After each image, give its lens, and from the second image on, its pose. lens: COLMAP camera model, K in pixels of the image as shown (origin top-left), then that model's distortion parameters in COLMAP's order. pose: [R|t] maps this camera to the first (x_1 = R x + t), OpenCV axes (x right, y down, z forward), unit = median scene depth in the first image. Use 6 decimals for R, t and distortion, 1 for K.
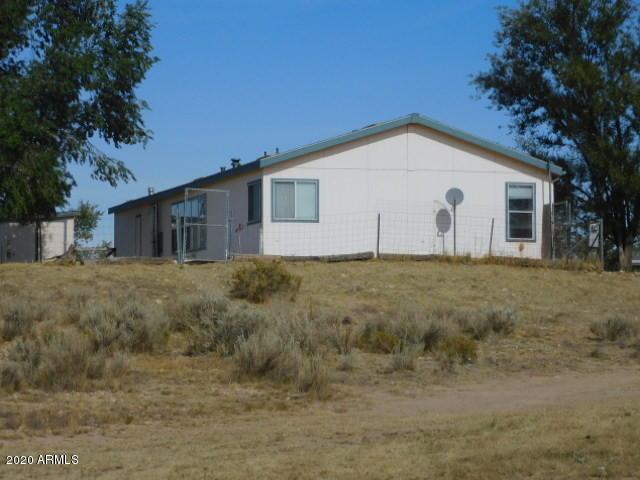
lens RADIAL K [[2251.1, 0, 320.0], [0, 2251.1, 240.0], [0, 0, 1]] dist [0.058220, 0.503634]
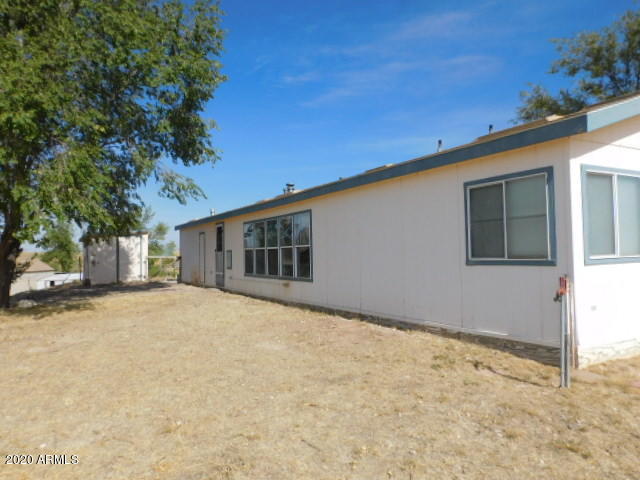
lens RADIAL K [[452.6, 0, 323.6], [0, 452.6, 238.6], [0, 0, 1]] dist [-0.008097, -0.004078]
pose [[0.973206, -0.009741, 0.229727, -0.076757], [0.004992, 0.999762, 0.021244, -0.013099], [-0.229879, -0.019528, 0.973023, 0.790678]]
